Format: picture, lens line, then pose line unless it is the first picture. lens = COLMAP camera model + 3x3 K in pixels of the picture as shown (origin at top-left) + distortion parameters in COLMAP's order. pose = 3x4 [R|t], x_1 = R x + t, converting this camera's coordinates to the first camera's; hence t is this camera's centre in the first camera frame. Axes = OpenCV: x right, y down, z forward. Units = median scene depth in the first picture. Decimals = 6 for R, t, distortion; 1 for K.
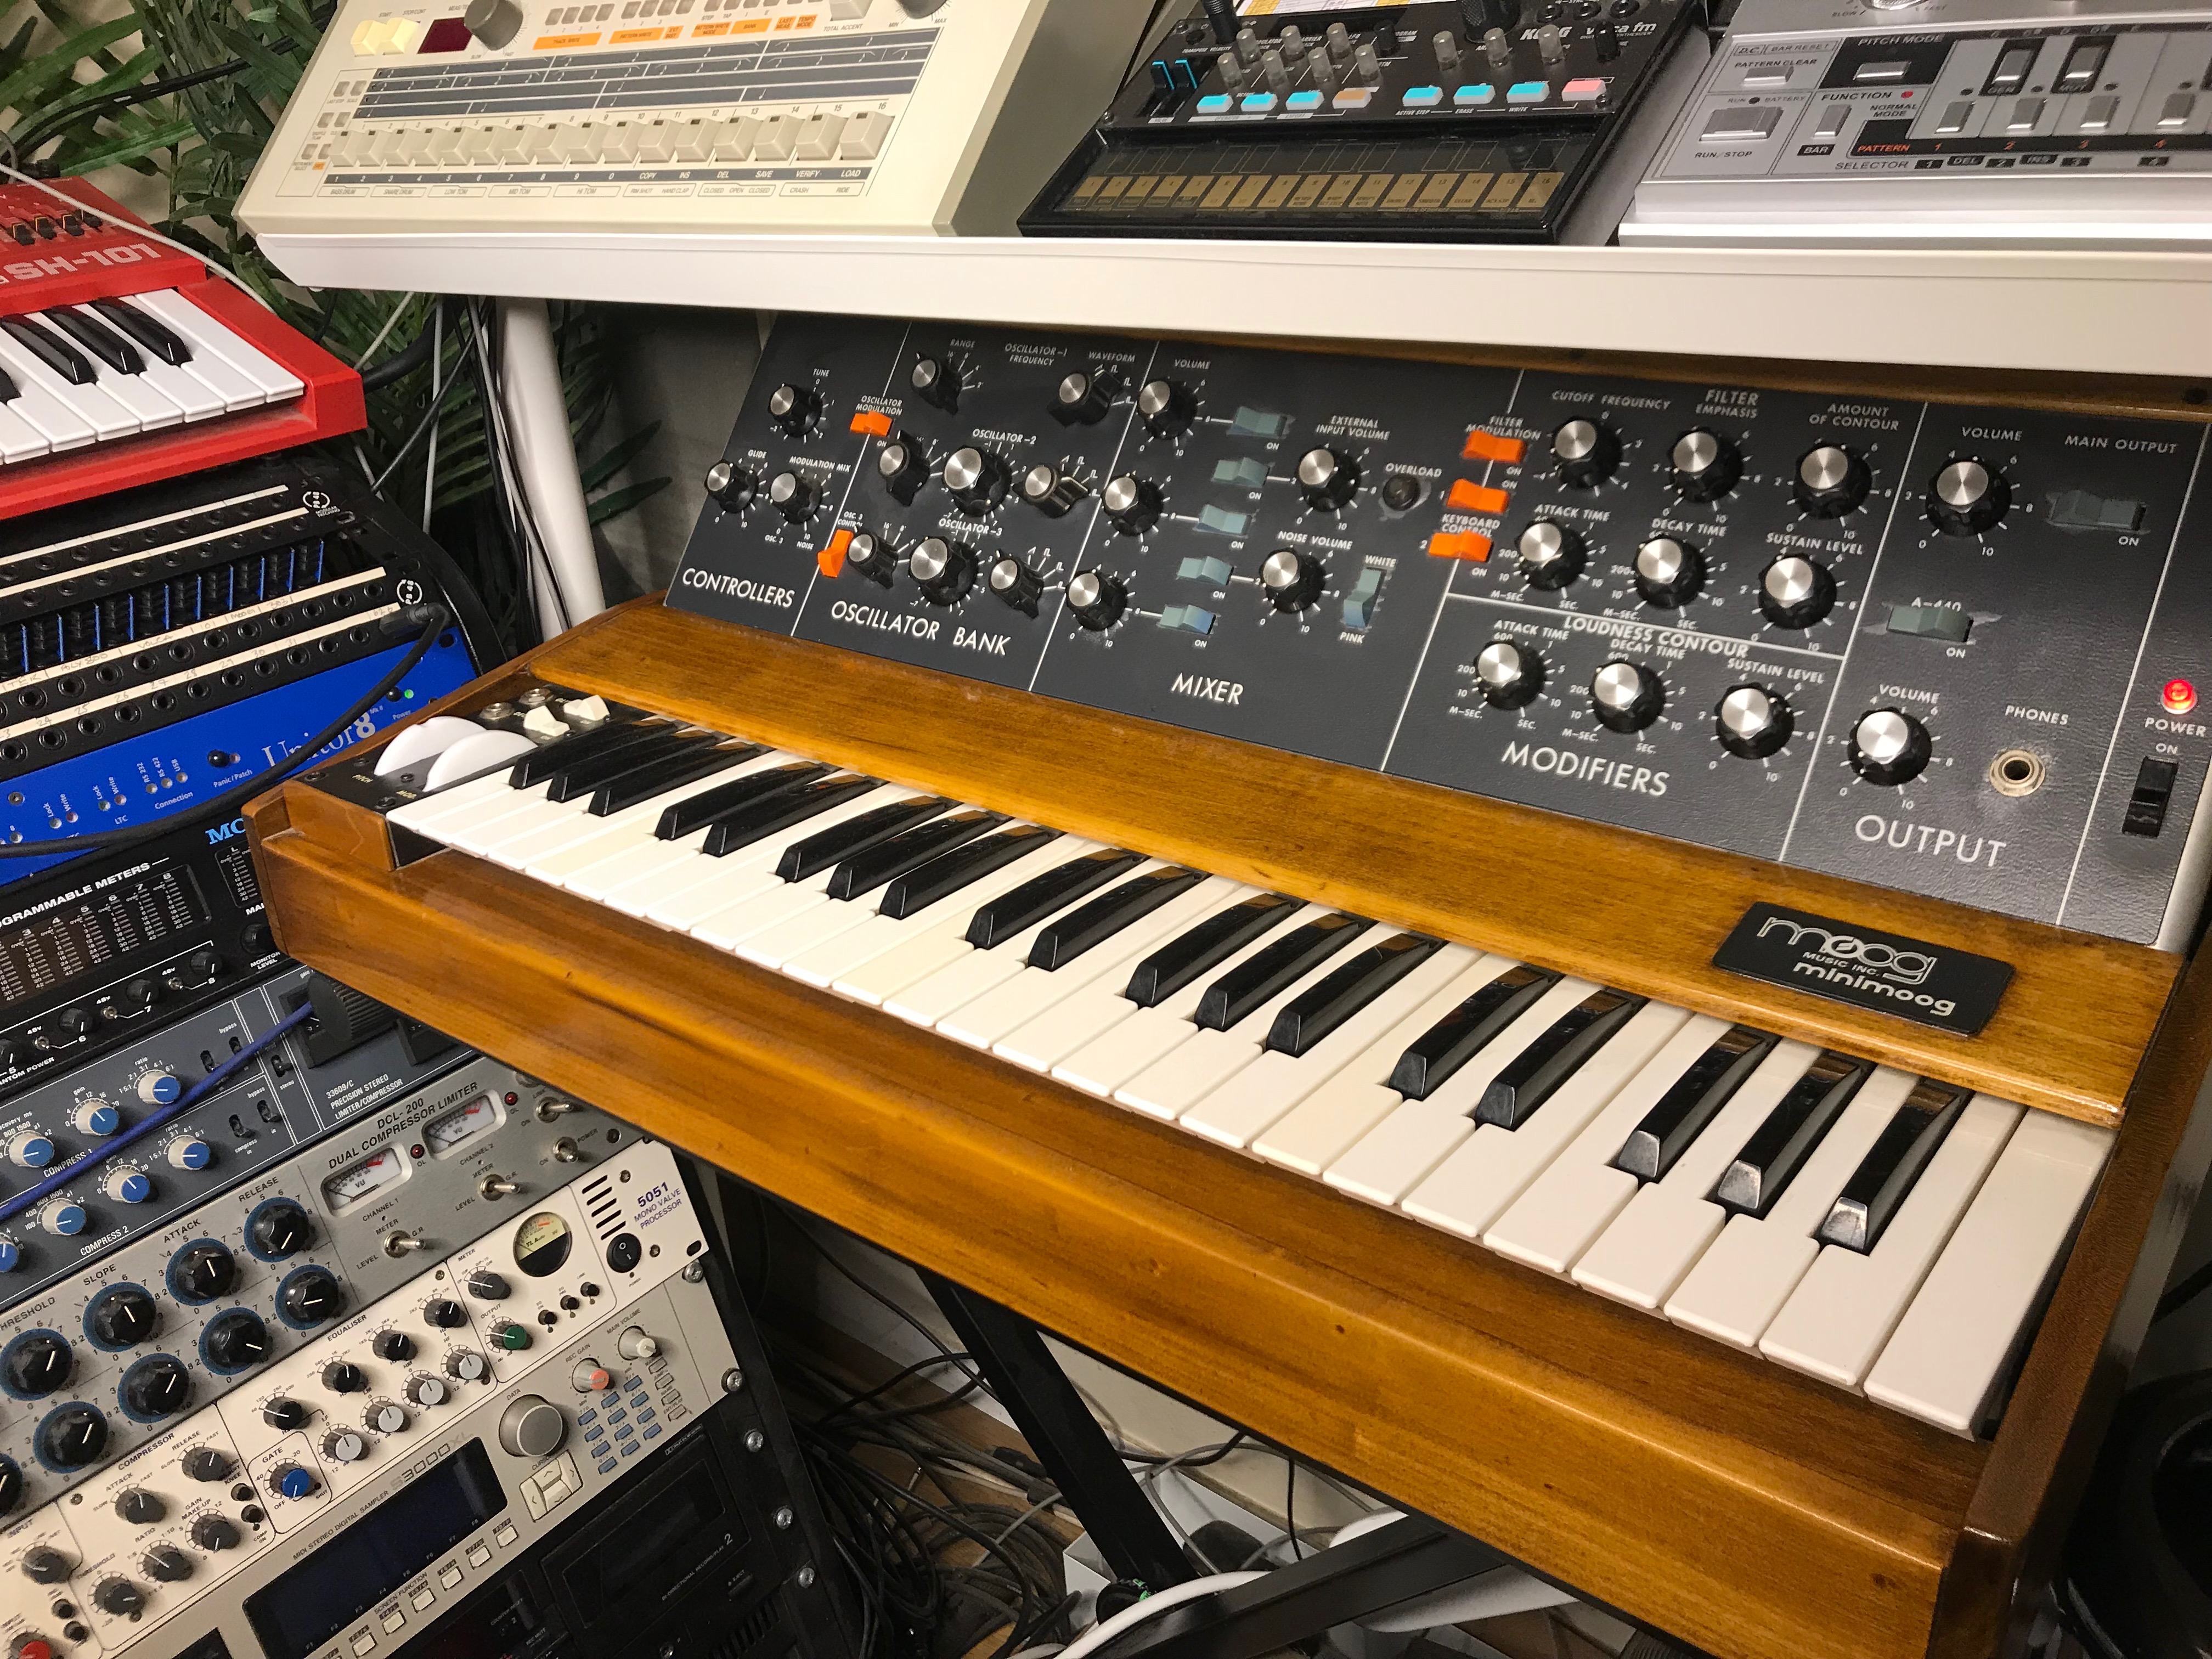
lens RADIAL K [[1831.7, 0, 1057.7], [0, 1831.7, 738.0], [0, 0, 1]] dist [0.006616, -0.009395]
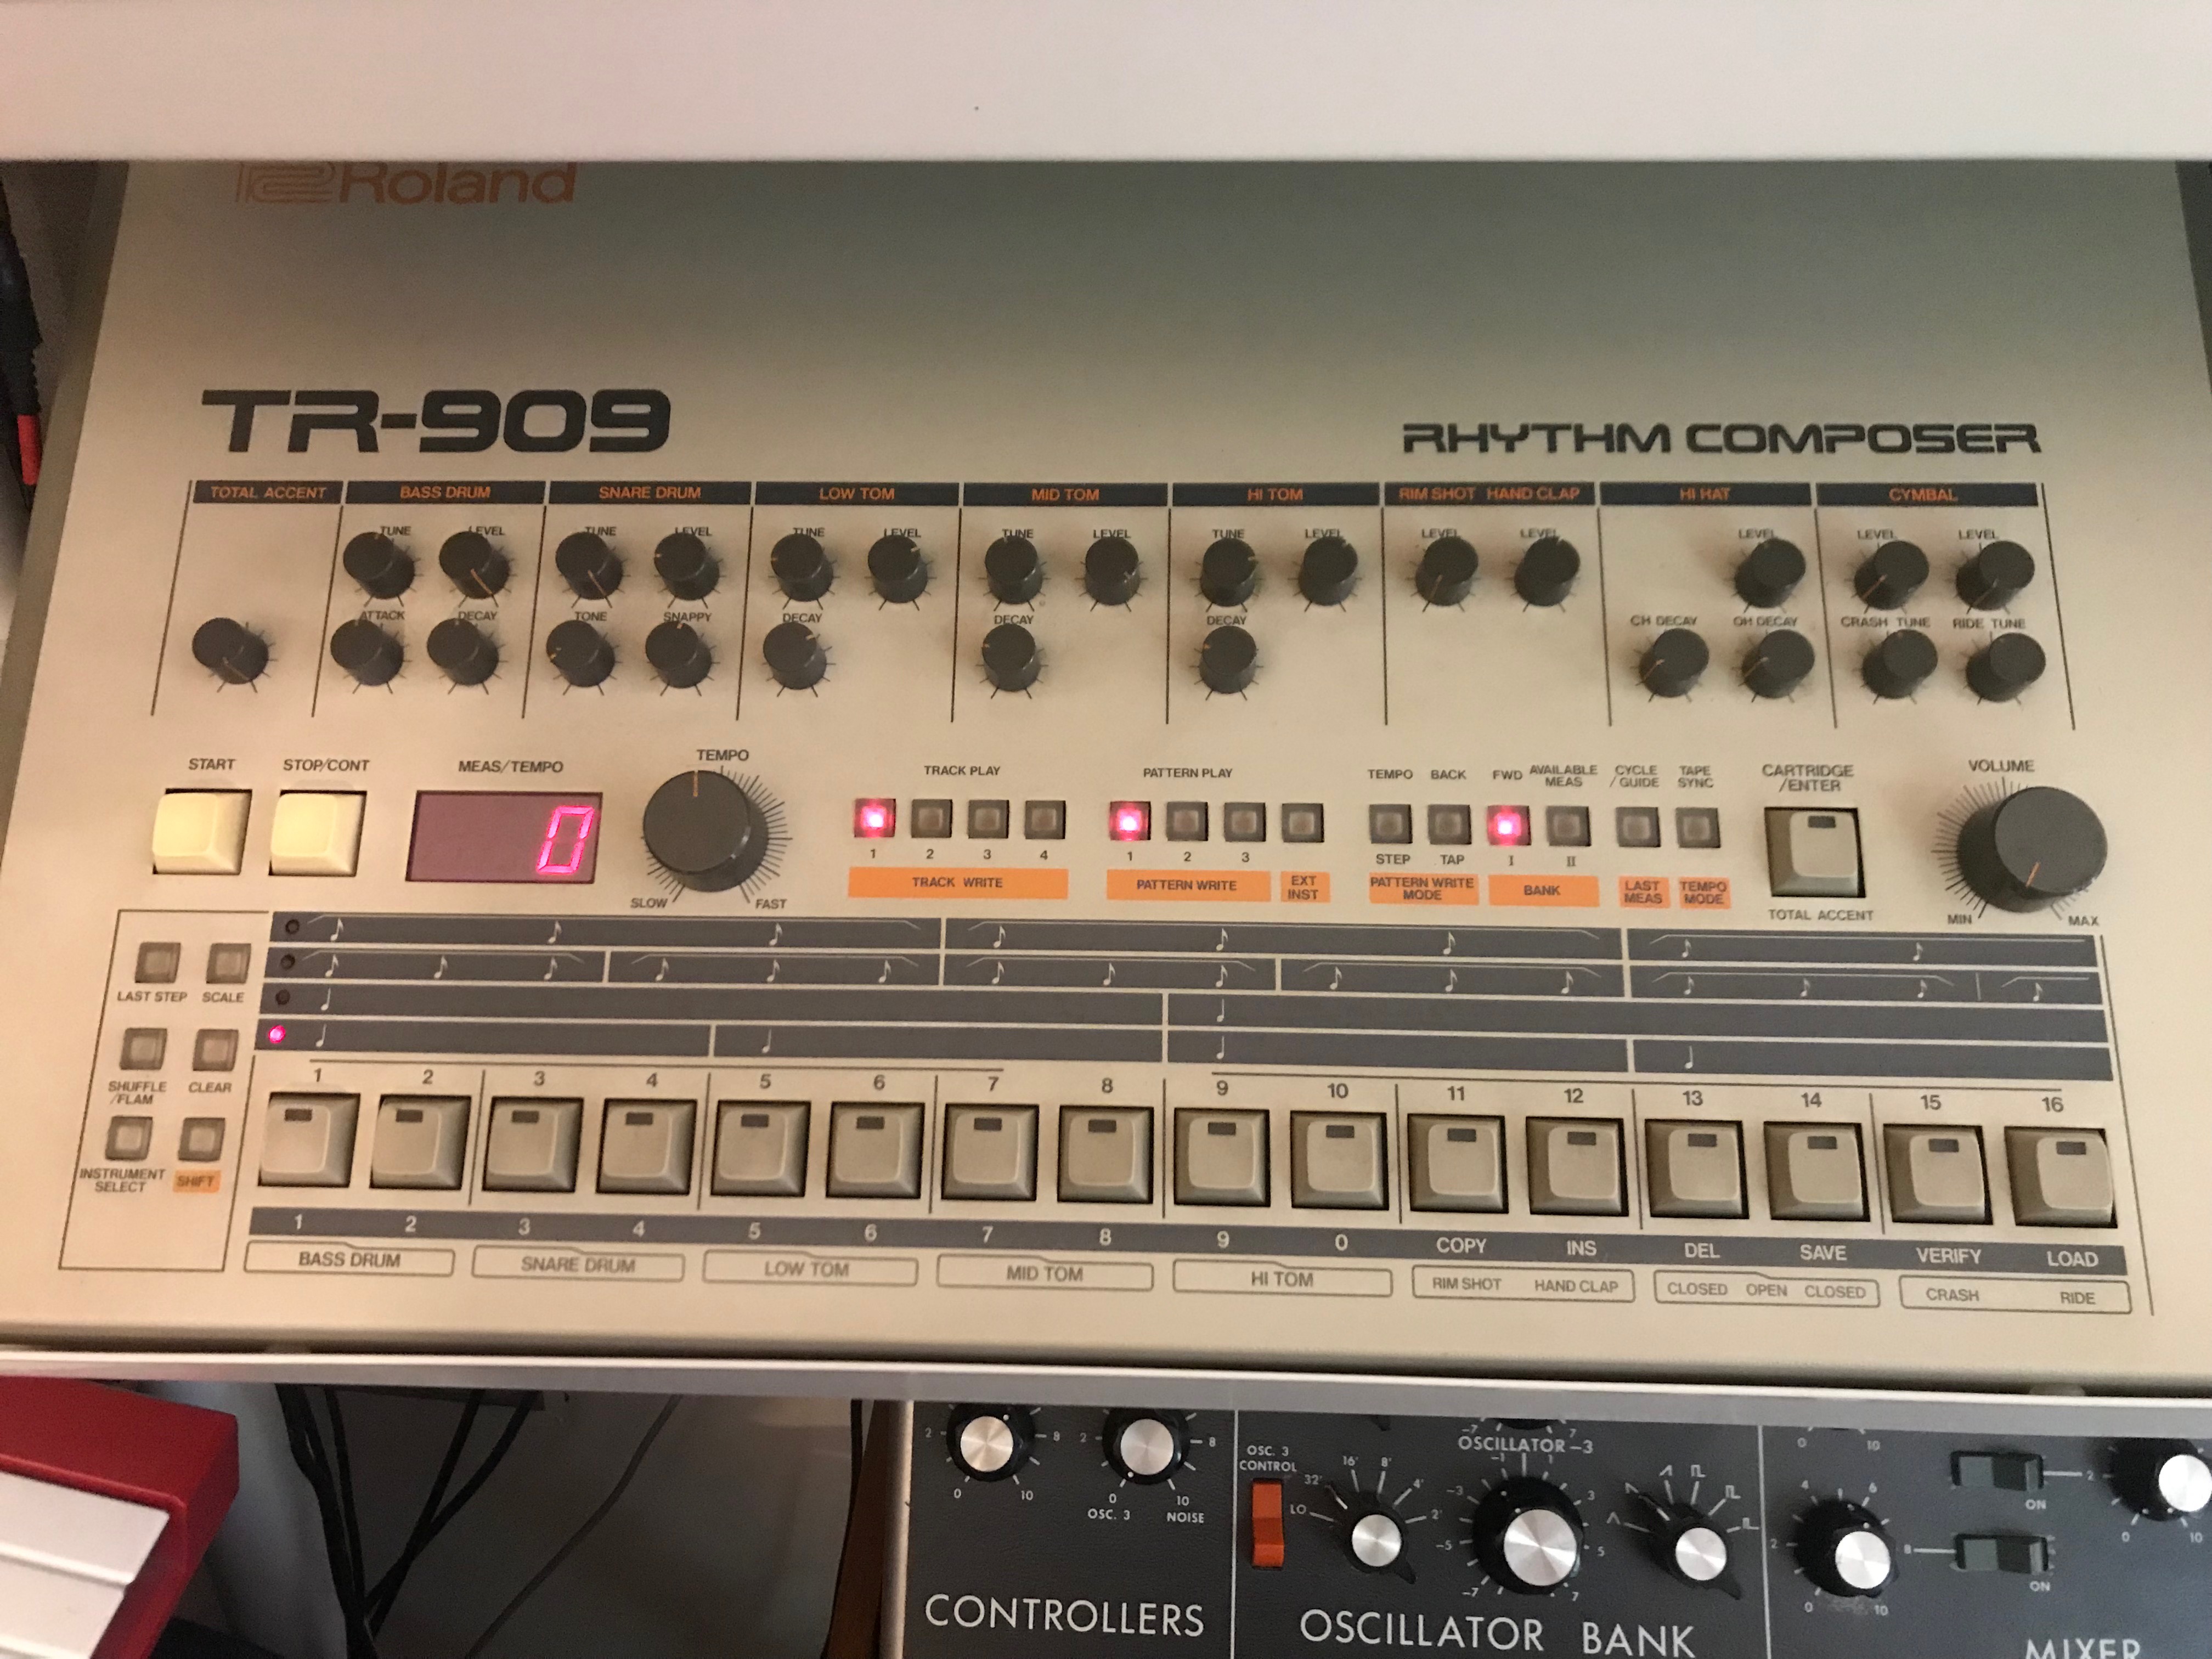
lens RADIAL K [[1831.7, 0, 1057.7], [0, 1831.7, 738.0], [0, 0, 1]] dist [0.006616, -0.009395]
pose [[0.809984, -0.191303, 0.554373, -0.565530], [0.177663, 0.980922, 0.078916, -0.506842], [-0.558894, 0.034571, 0.828518, 0.669132]]
